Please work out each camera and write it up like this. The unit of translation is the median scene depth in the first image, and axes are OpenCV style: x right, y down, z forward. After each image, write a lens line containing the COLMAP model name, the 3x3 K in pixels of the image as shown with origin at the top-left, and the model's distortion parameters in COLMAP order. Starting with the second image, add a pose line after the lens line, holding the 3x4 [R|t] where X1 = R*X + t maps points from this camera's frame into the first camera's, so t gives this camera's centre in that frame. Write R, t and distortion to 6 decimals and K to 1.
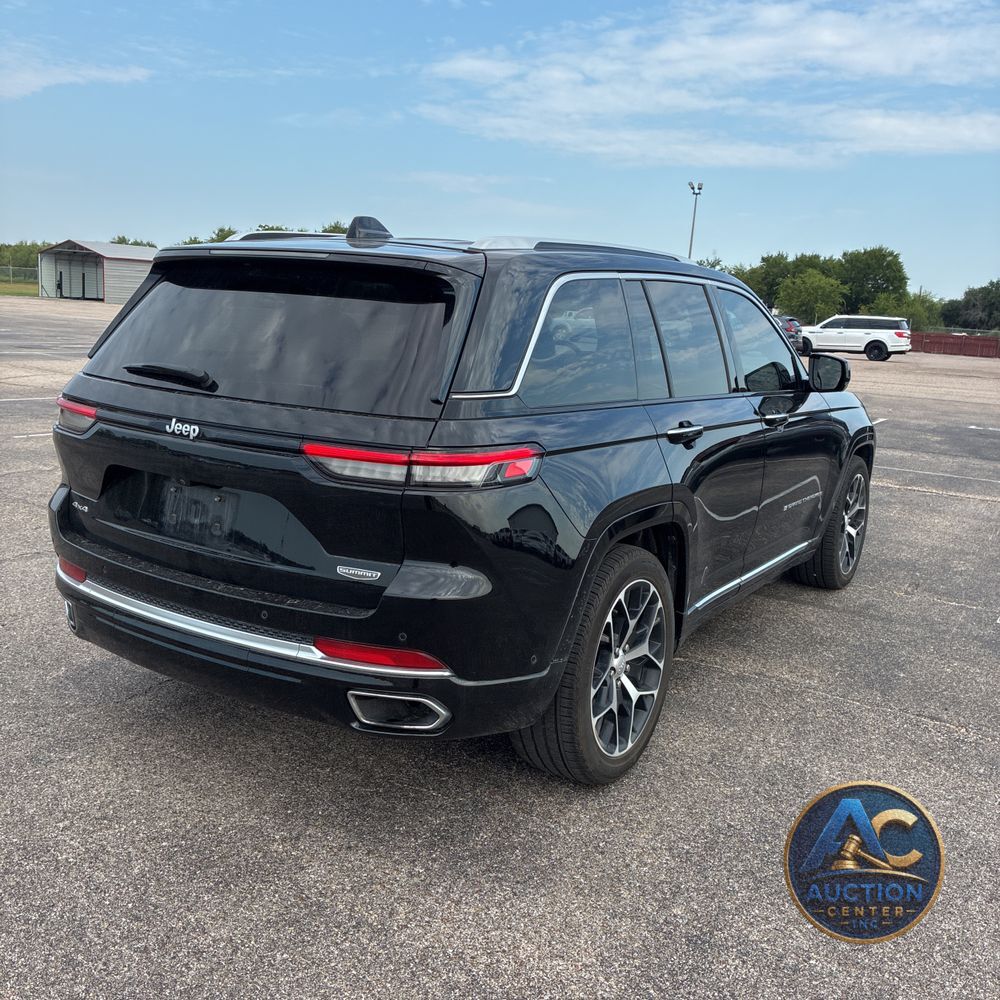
lens RADIAL K [[1013.0, 0, 508.3], [0, 1013.0, 501.4], [0, 0, 1]] dist [0.022171, 0.000000]
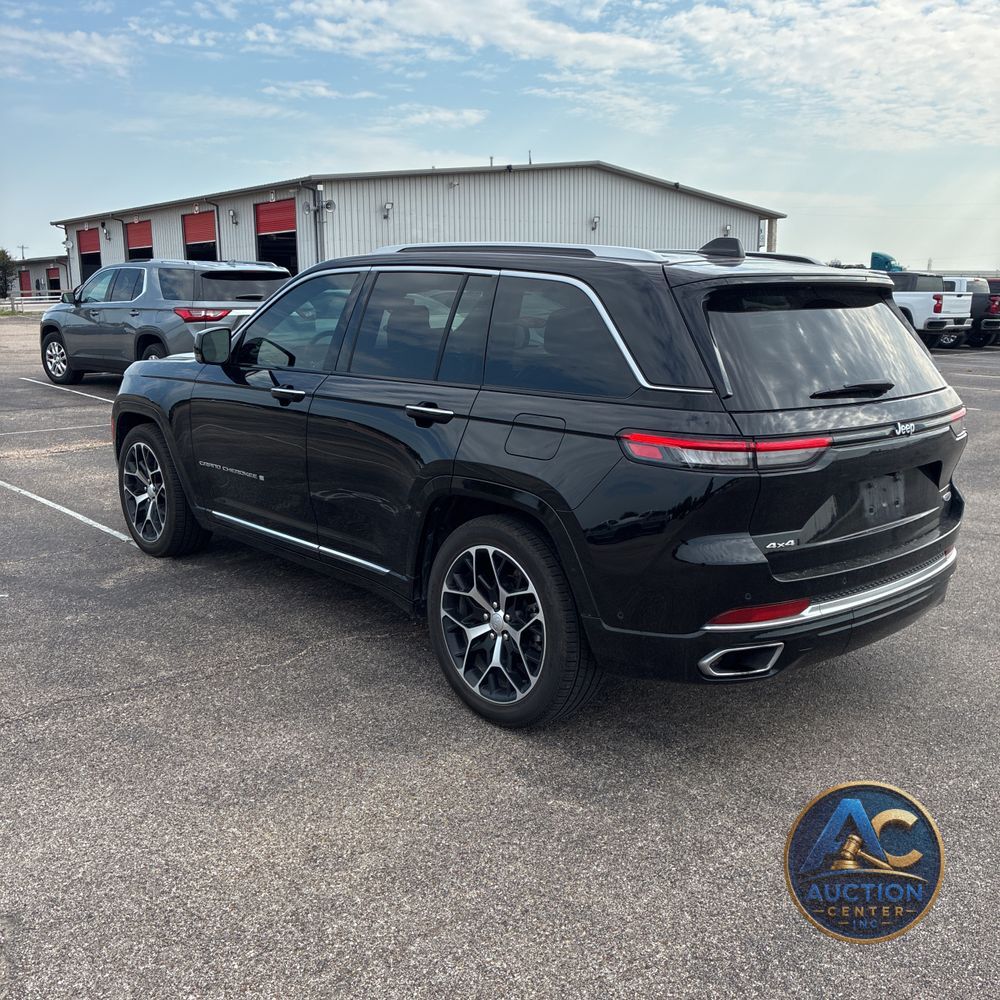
lens RADIAL K [[1013.0, 0, 499.9], [0, 1013.0, 504.3], [0, 0, 1]] dist [0.022171, 0.000000]
pose [[0.280432, -0.262040, 0.923414, -0.105674], [0.193768, 0.957665, 0.212914, -0.022296], [-0.940113, 0.119221, 0.319335, 0.071053]]
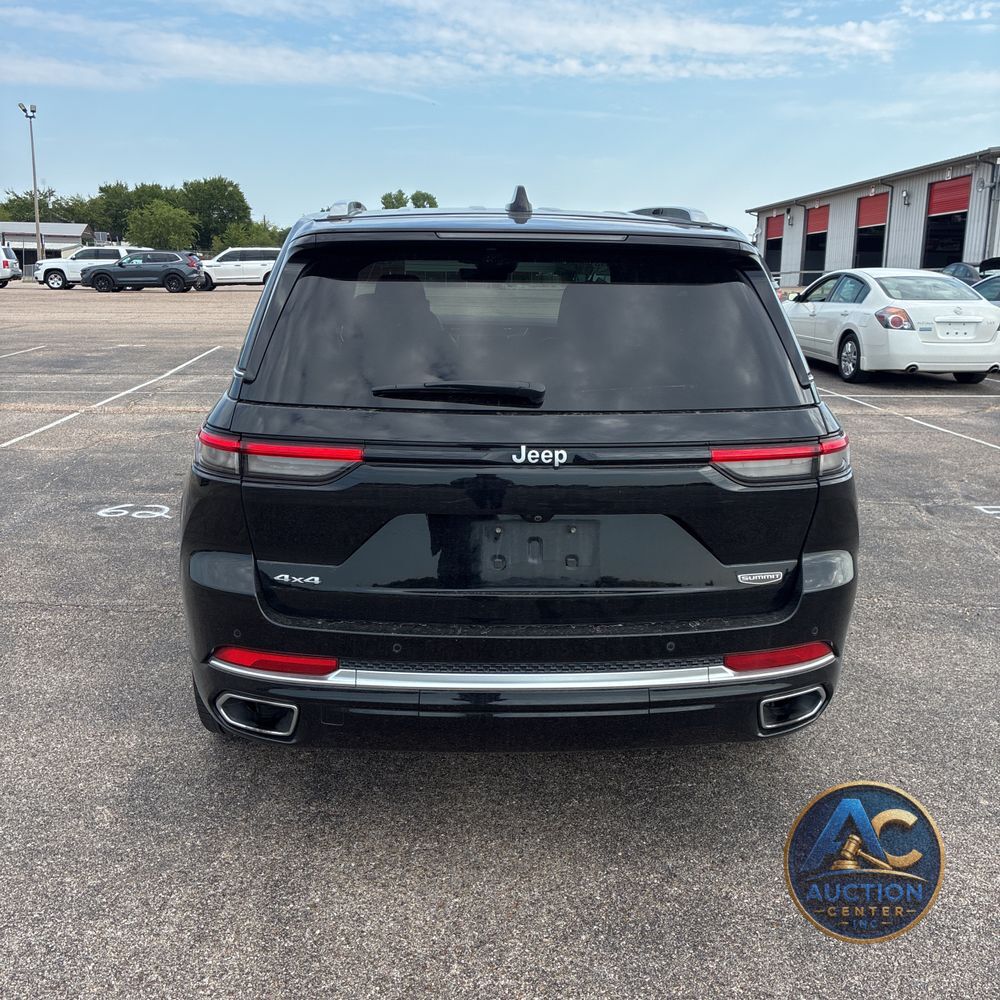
lens RADIAL K [[1013.0, 0, 502.5], [0, 1013.0, 496.4], [0, 0, 1]] dist [0.022171, 0.000000]
pose [[0.815082, -0.177254, 0.551564, -0.053275], [0.143605, 0.984149, 0.104058, -0.008550], [-0.561266, -0.005609, 0.827616, 0.021861]]
